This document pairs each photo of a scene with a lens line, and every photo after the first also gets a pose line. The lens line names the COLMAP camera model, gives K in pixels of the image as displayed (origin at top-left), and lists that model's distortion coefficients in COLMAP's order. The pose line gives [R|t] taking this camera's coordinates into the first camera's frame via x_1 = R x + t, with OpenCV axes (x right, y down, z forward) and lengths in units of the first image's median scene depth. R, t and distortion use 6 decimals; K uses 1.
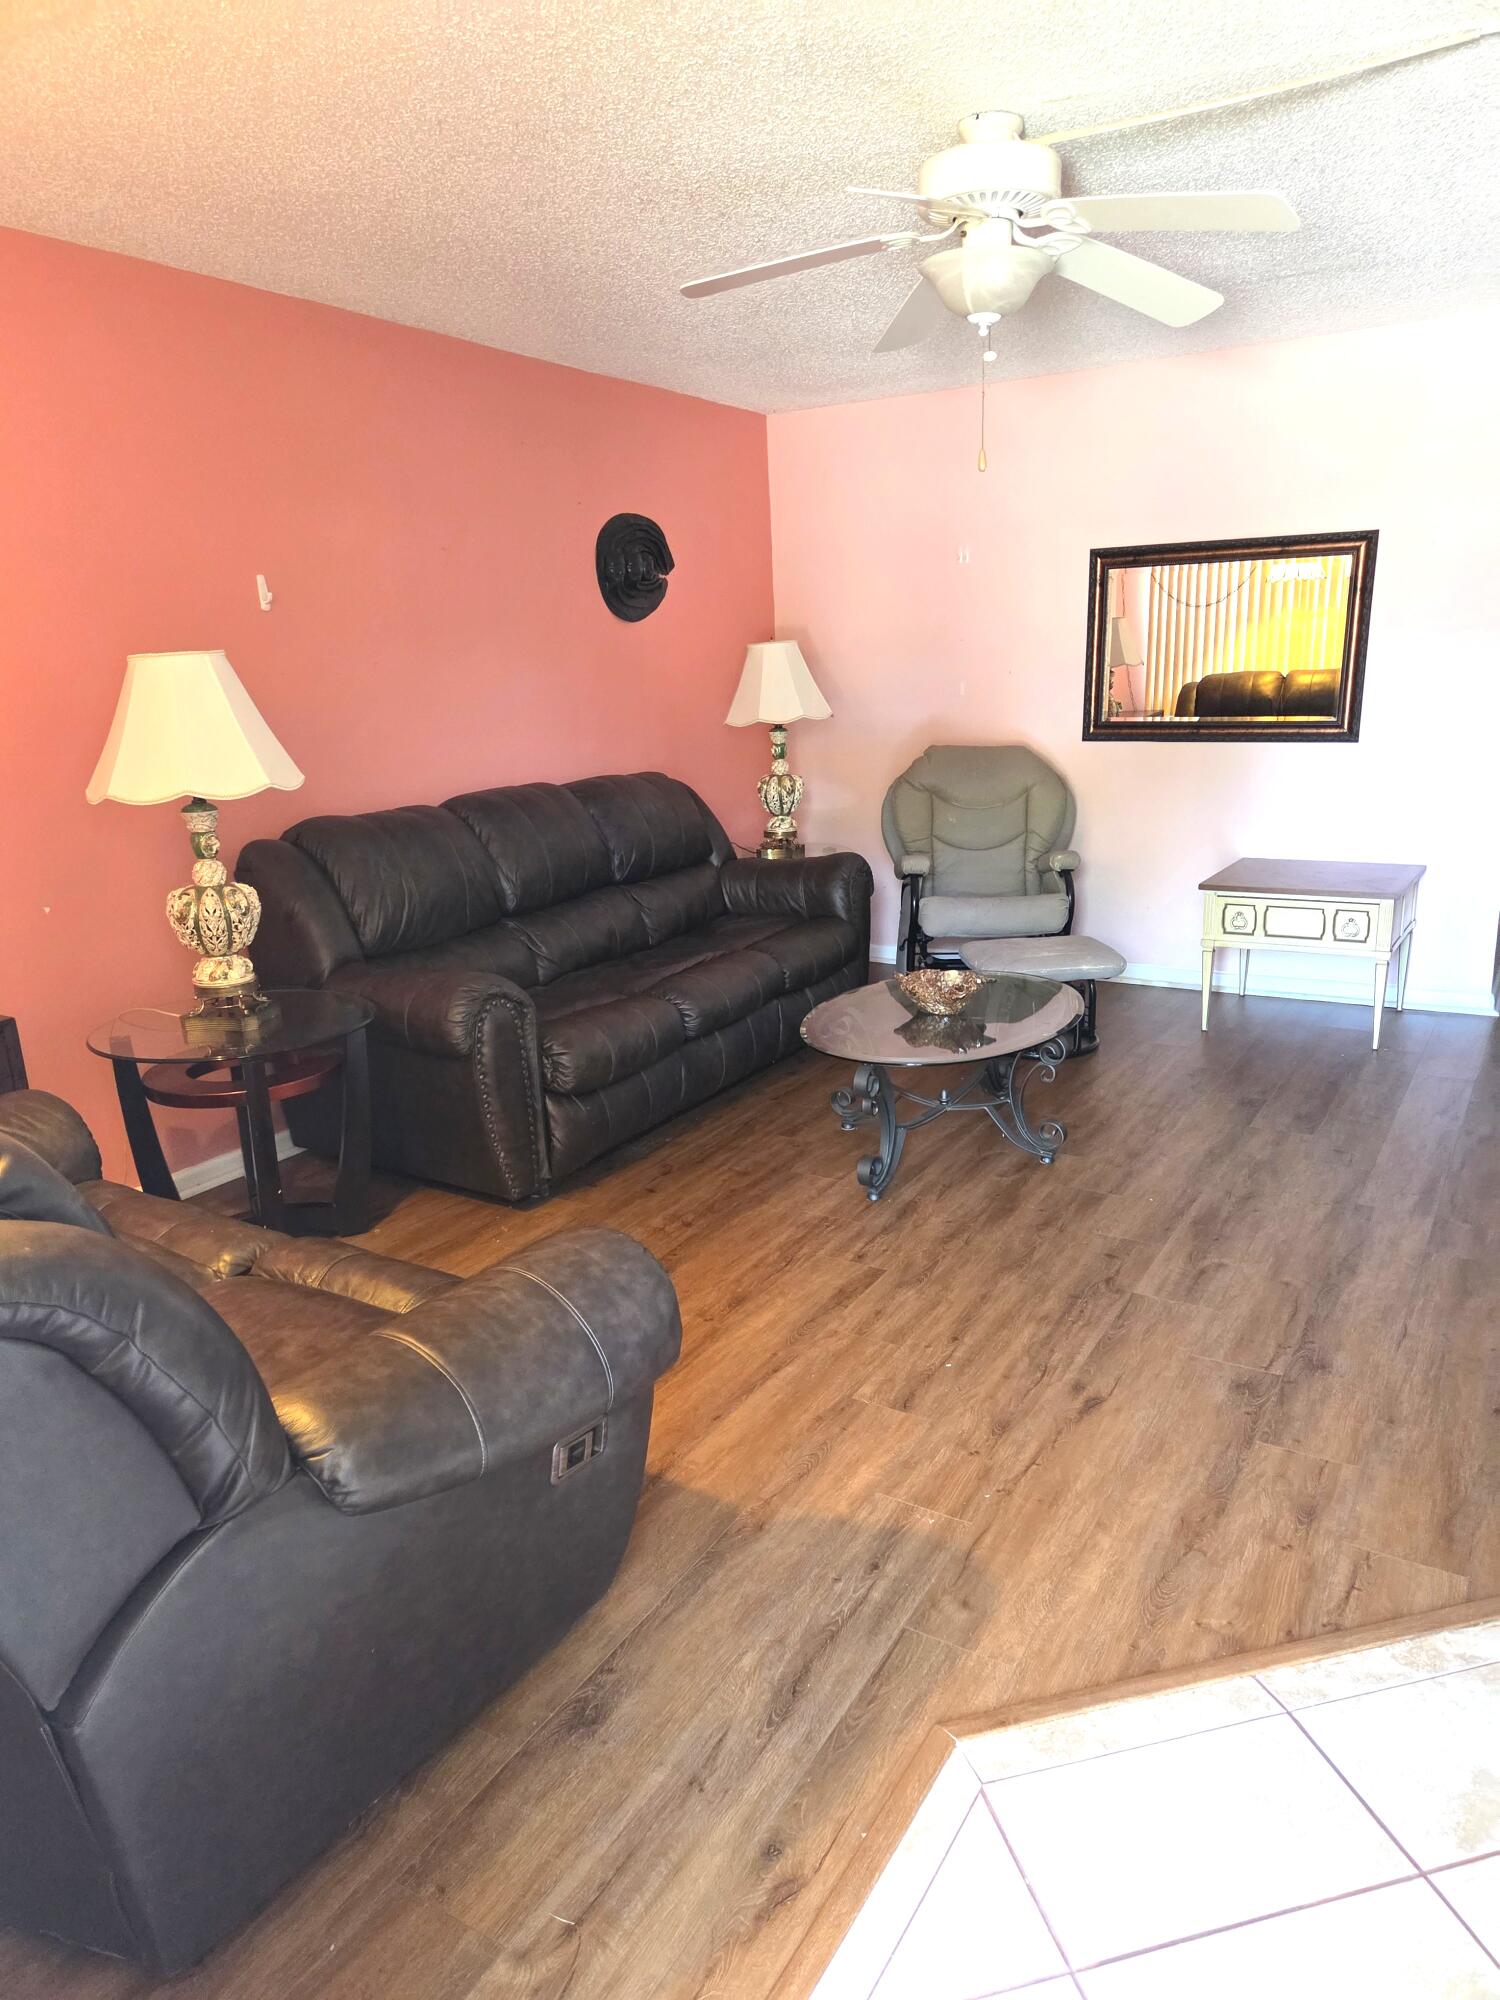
lens RADIAL K [[1337.6, 0, 748.3], [0, 1337.6, 1004.3], [0, 0, 1]] dist [0.046815, -0.043173]
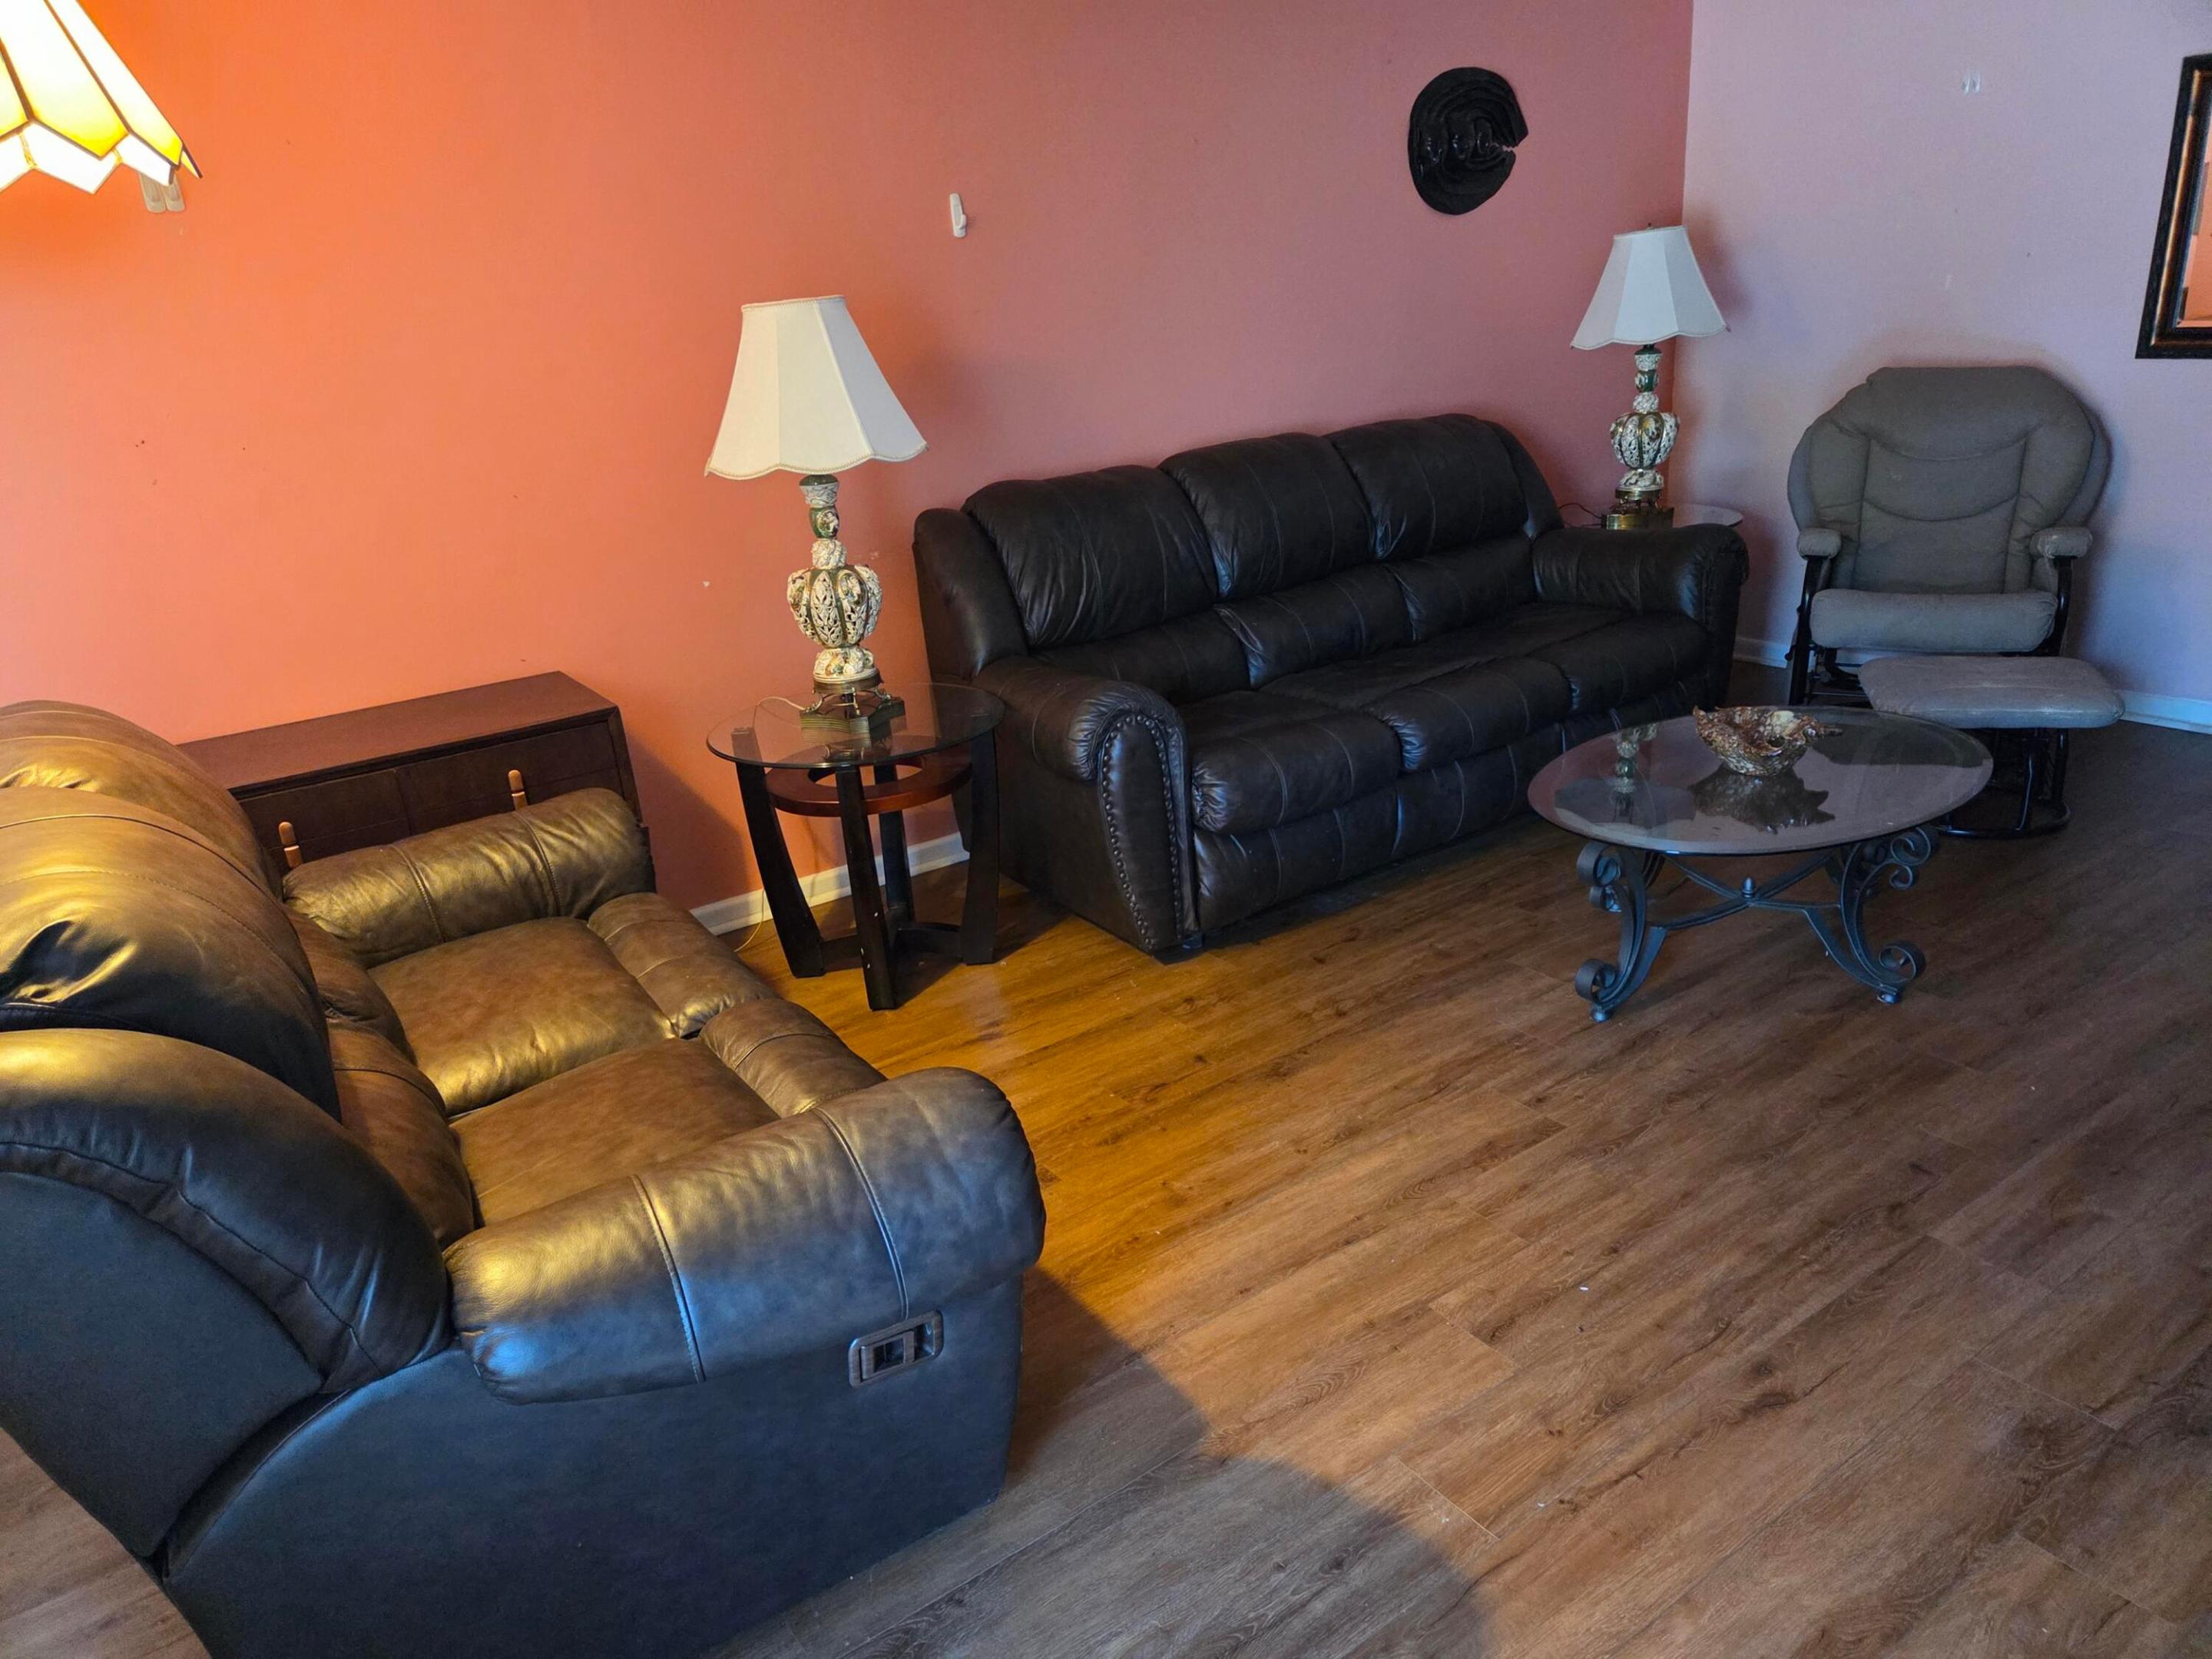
lens RADIAL K [[1479.4, 0, 1095.9], [0, 1479.4, 821.4], [0, 0, 1]] dist [0.046815, -0.043173]
pose [[0.909202, 0.105146, -0.402860, 0.170575], [-0.058103, 0.990161, 0.127301, -0.054757], [0.412282, -0.092335, 0.906365, 0.155795]]
